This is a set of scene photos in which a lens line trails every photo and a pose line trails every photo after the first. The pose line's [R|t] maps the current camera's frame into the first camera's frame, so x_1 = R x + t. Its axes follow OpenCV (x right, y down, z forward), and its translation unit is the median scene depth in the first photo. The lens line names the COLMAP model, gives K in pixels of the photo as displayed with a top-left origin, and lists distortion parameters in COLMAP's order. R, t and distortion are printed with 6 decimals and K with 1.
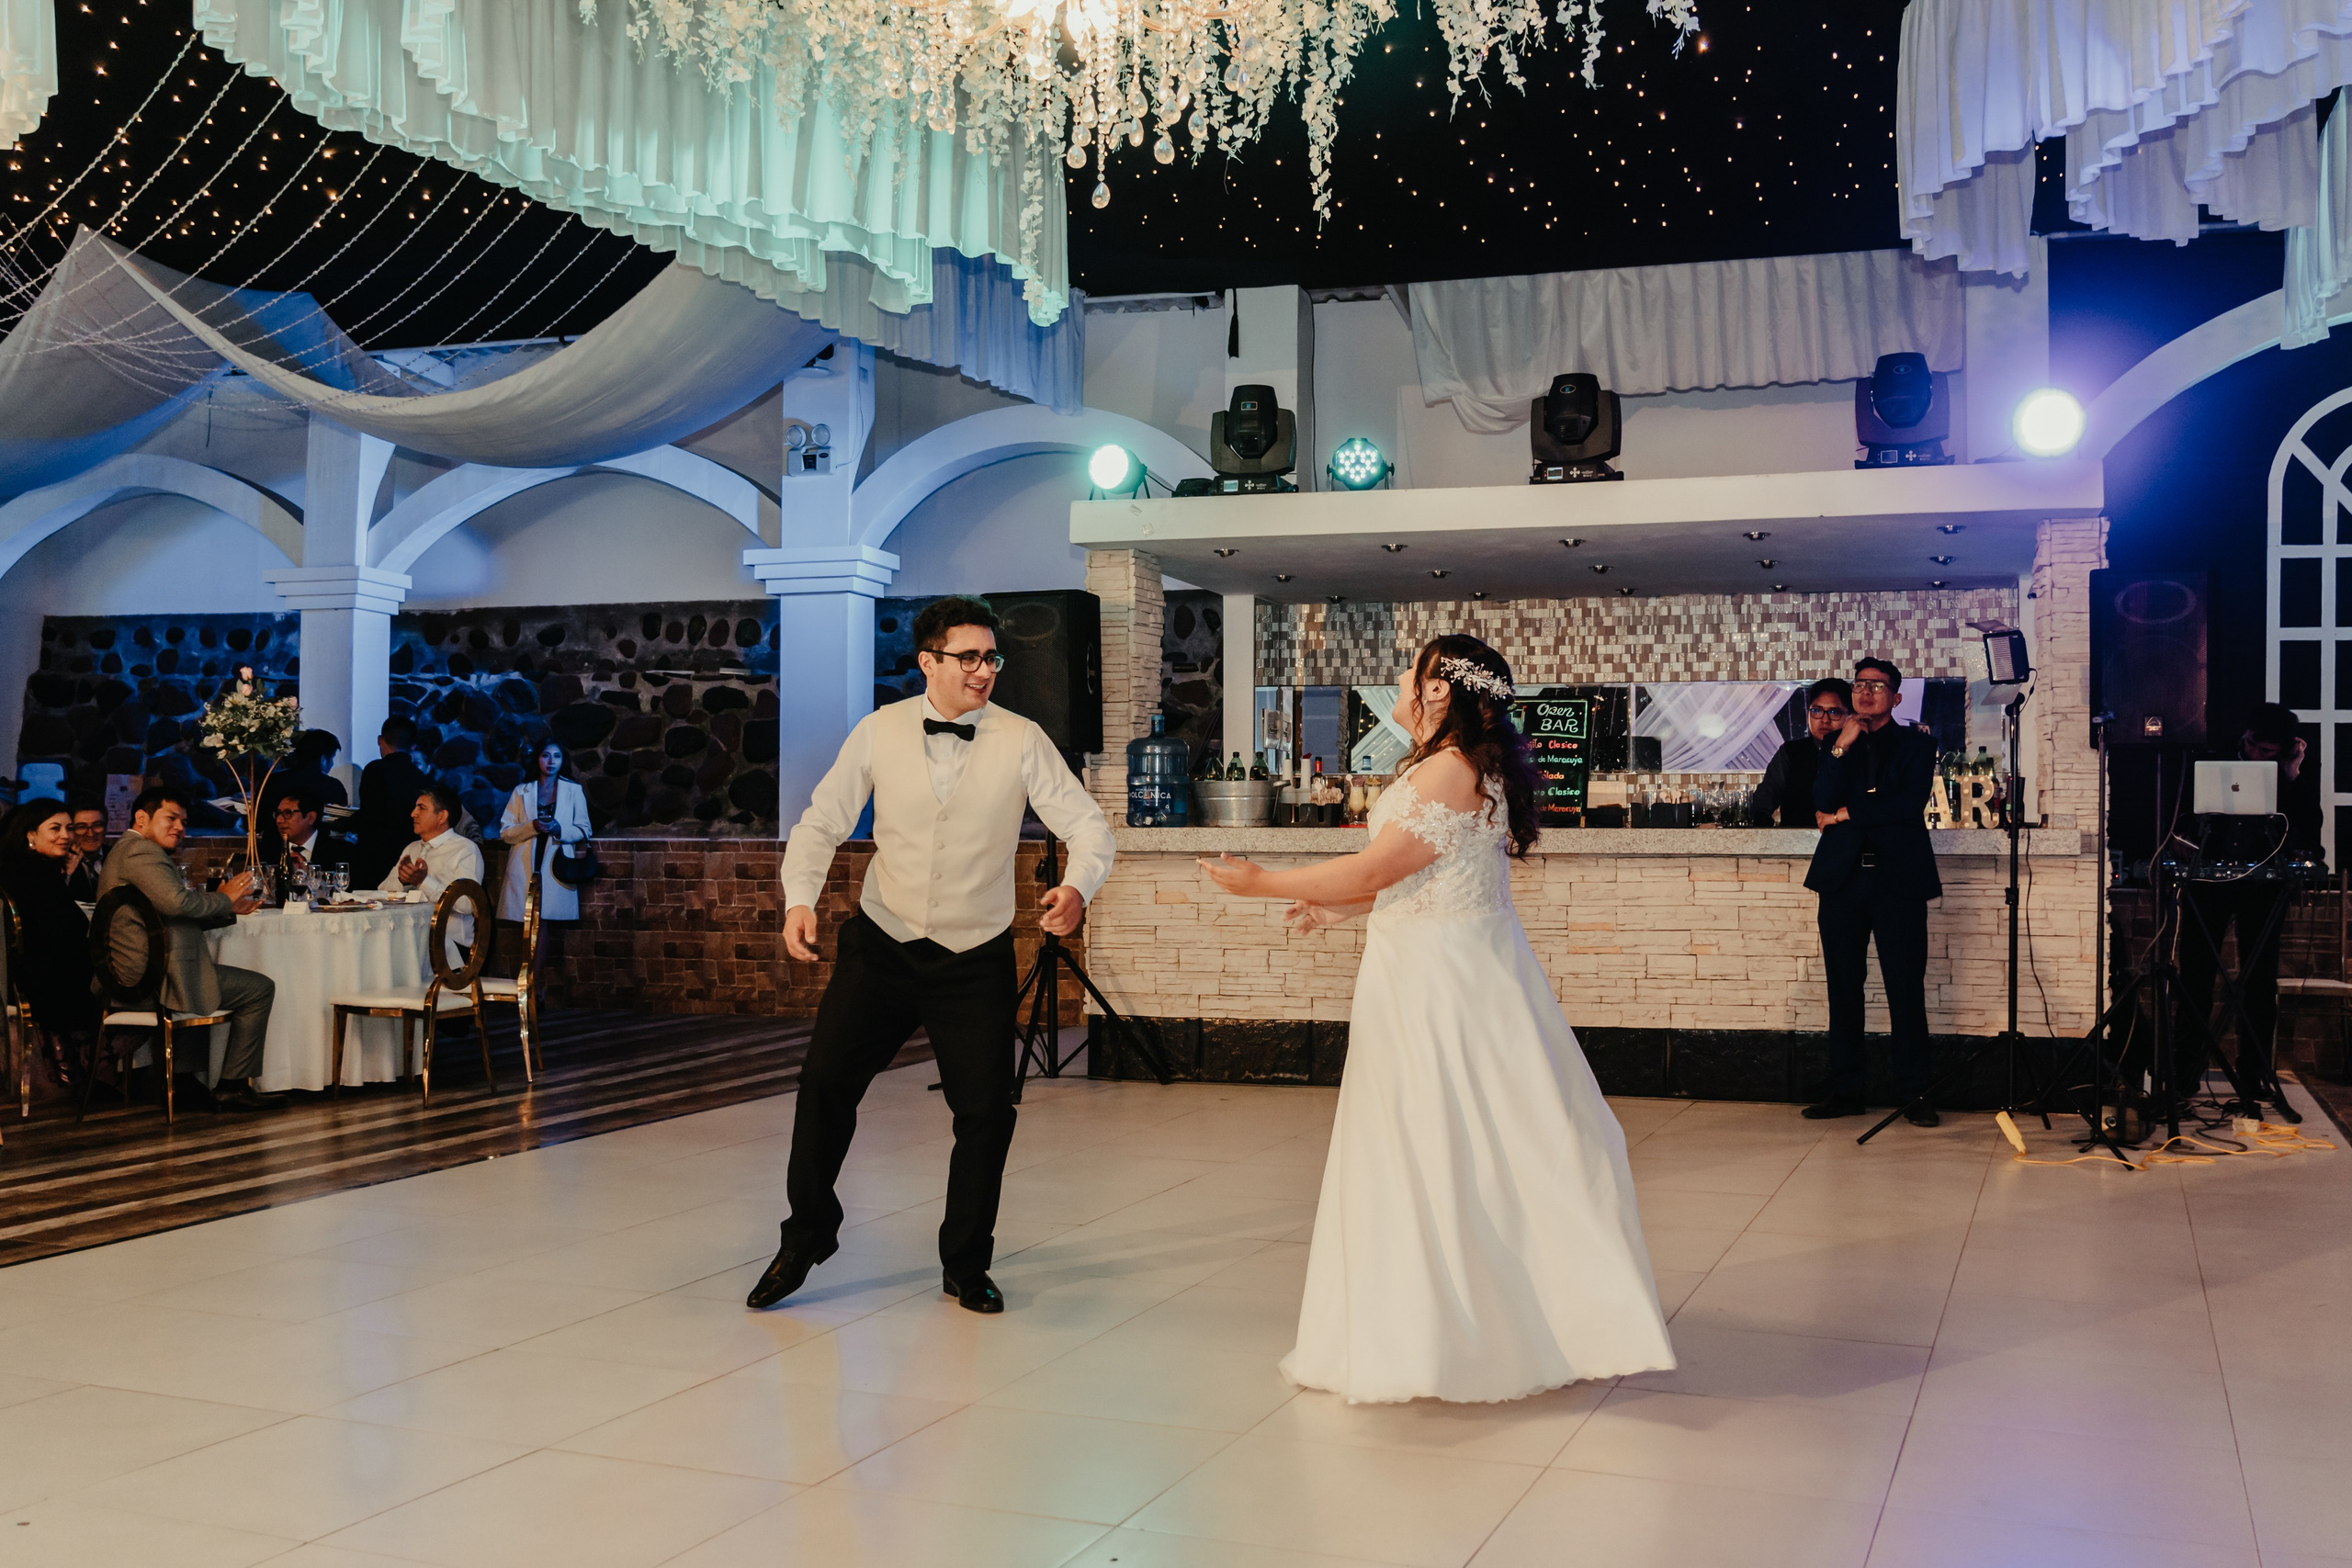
lens RADIAL K [[2118.9, 0, 1106.1], [0, 2118.9, 772.0], [0, 0, 1]] dist [-0.064314, 0.000876]
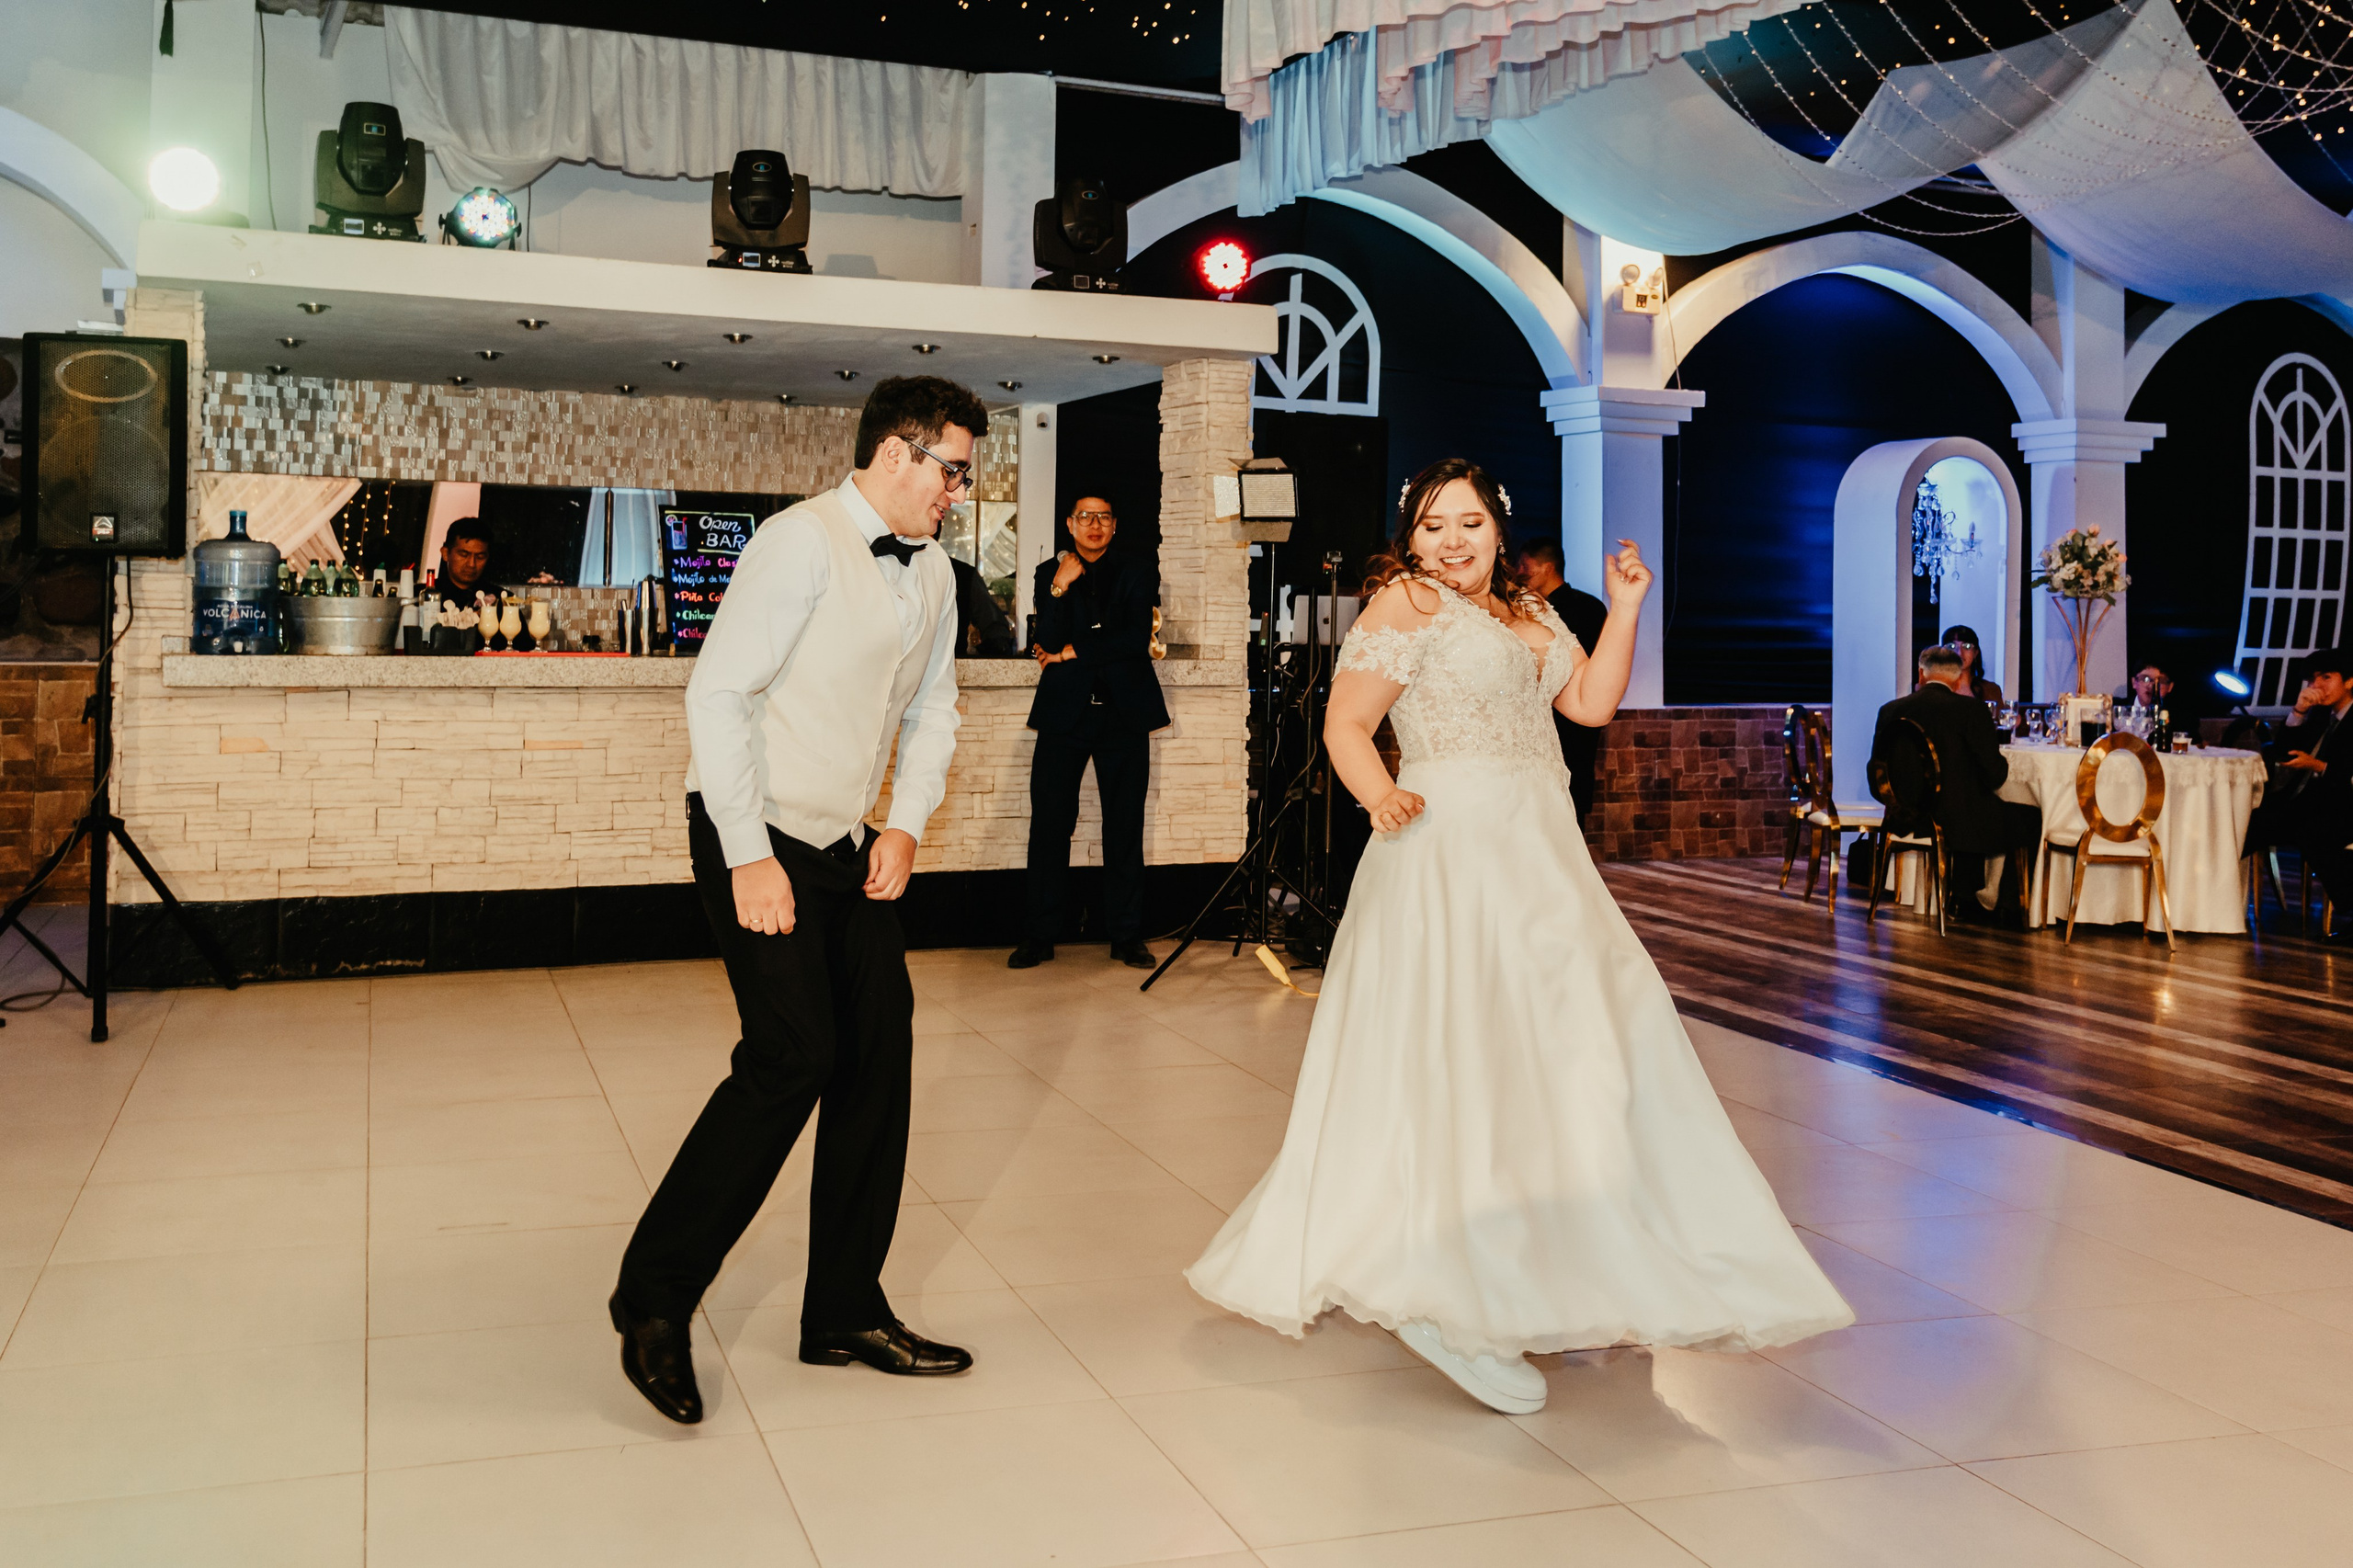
lens RADIAL K [[2165.6, 0, 1050.9], [0, 2165.6, 508.7], [0, 0, 1]] dist [0.025412, 0.014319]
pose [[0.775079, 0.044383, 0.630303, -0.199585], [-0.027335, 0.998951, -0.036728, -0.004620], [-0.631273, 0.011238, 0.775480, 0.159847]]
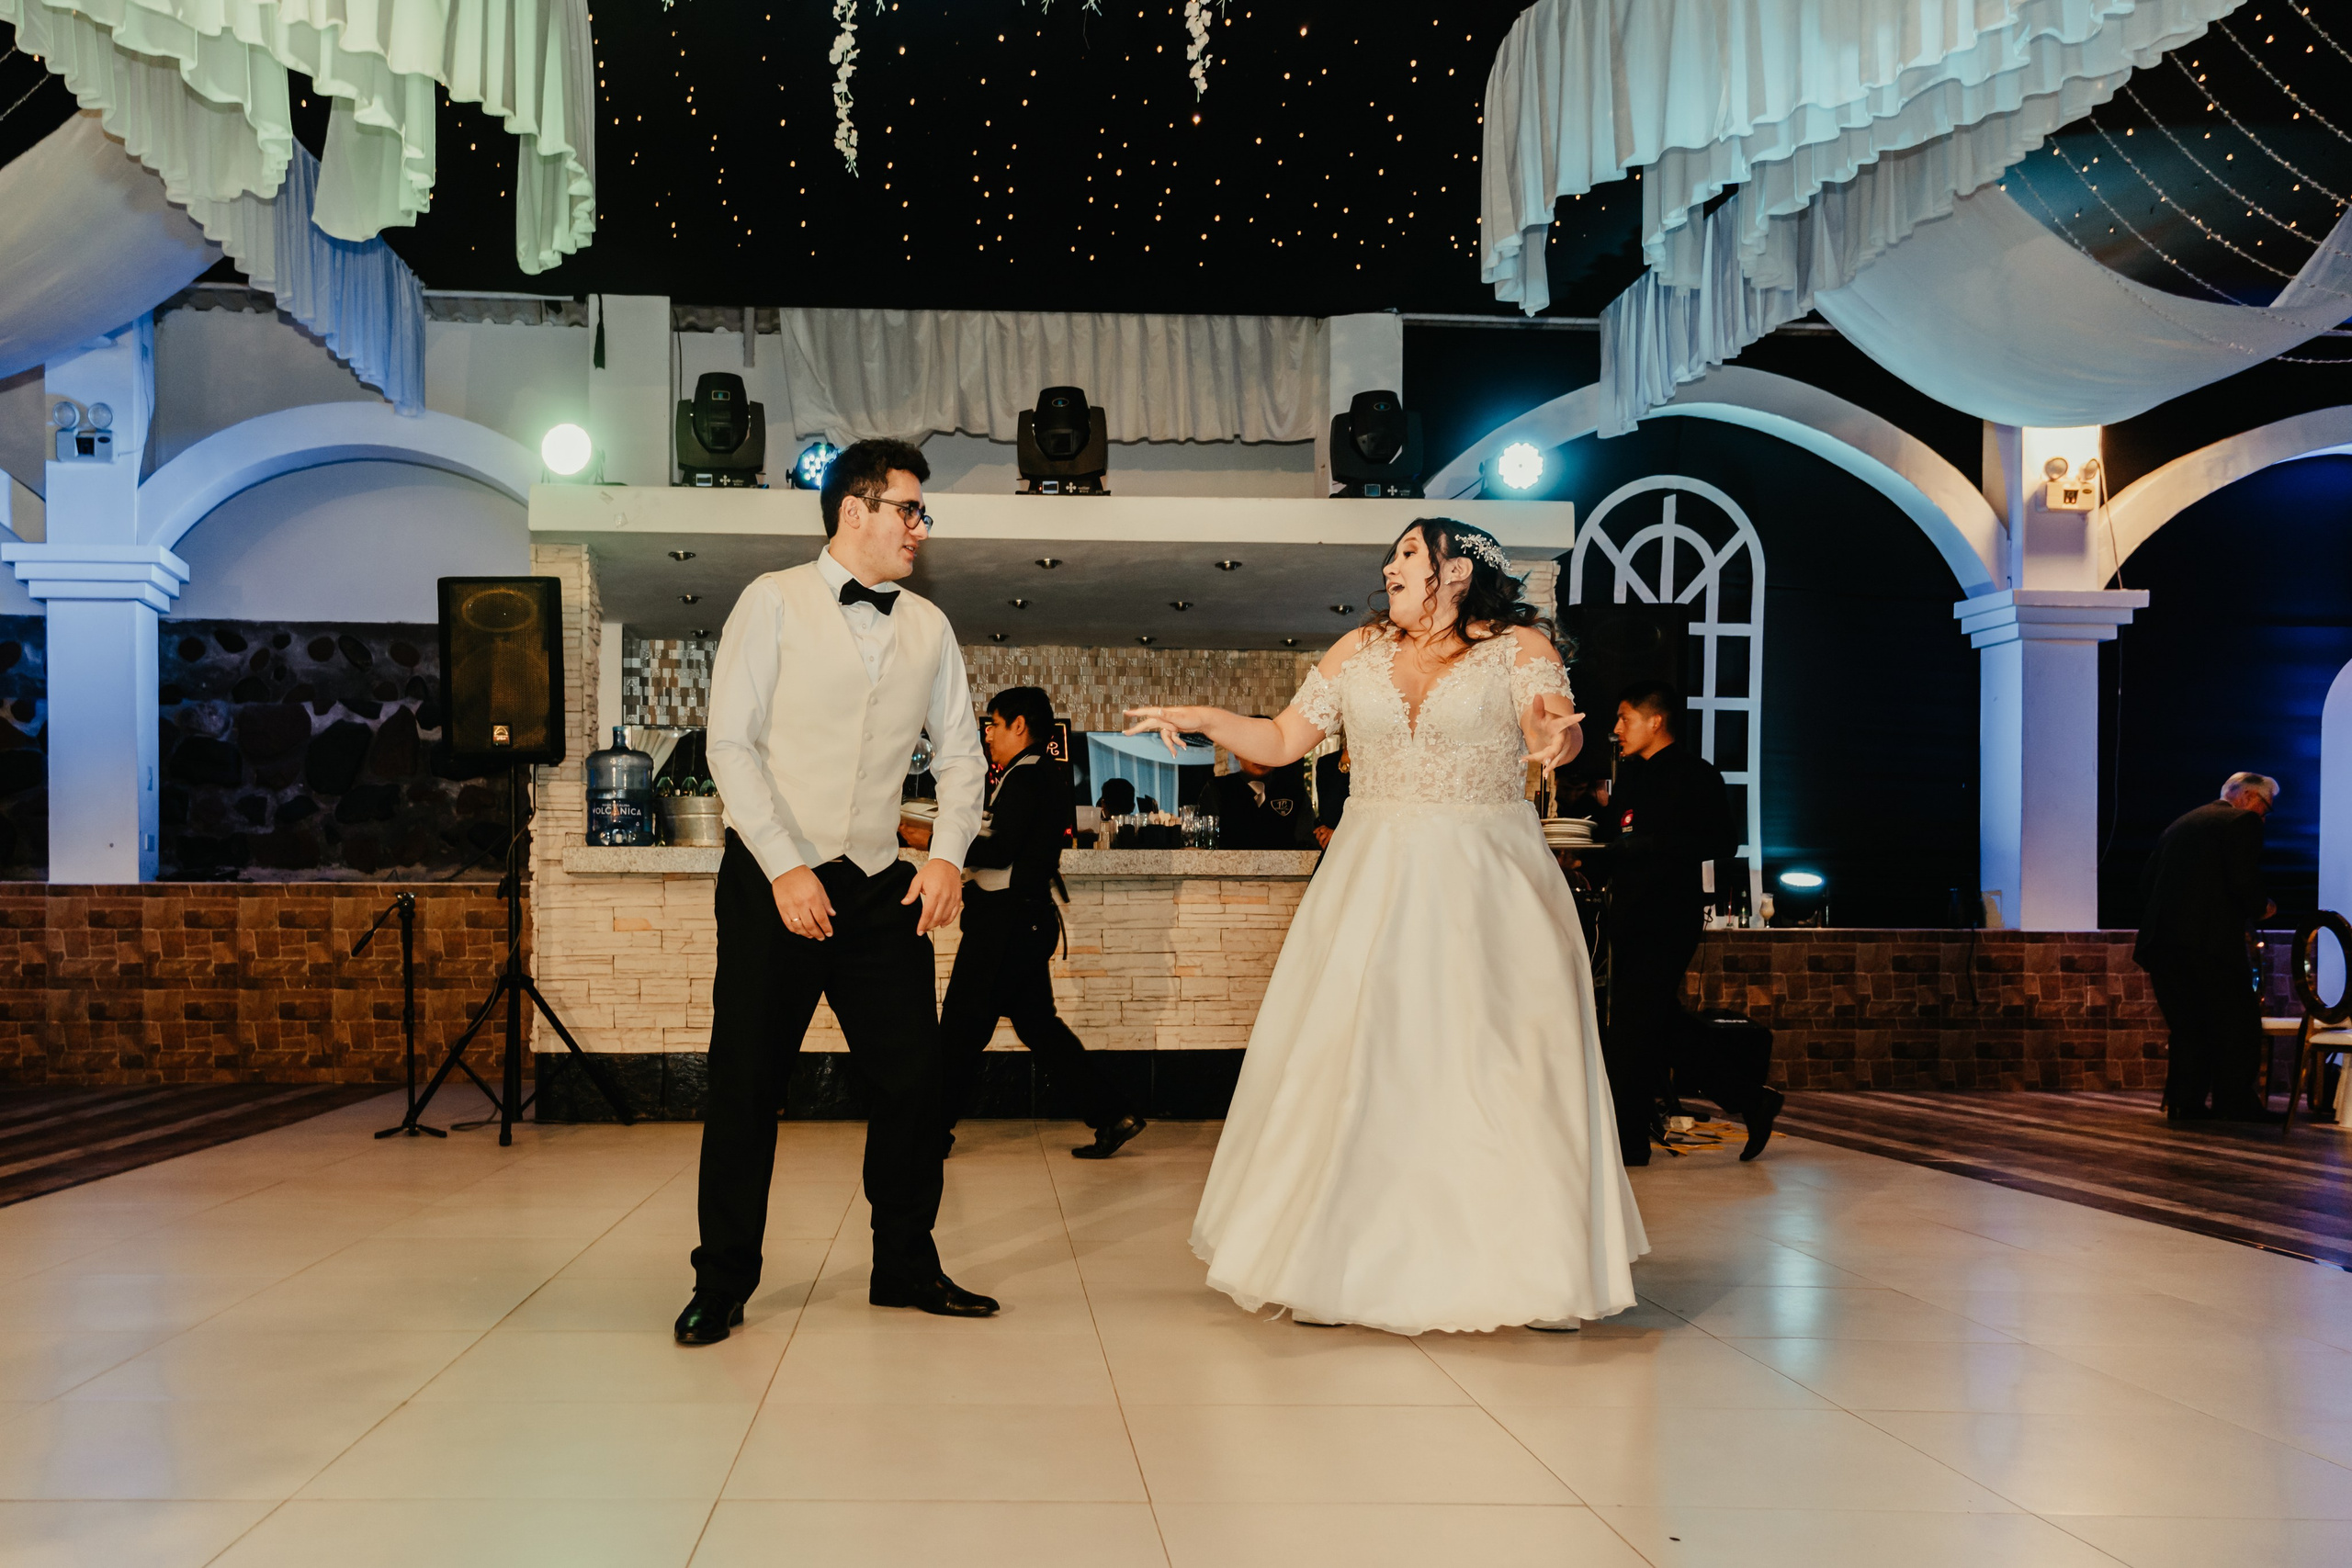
lens RADIAL K [[2069.4, 0, 904.5], [0, 2069.4, 925.1], [0, 0, 1]] dist [0.012646, 0.012331]
pose [[0.933805, 0.004694, 0.357752, -0.147552], [-0.011484, 0.999792, 0.016857, 0.035152], [-0.357599, -0.019850, 0.933664, 0.092849]]
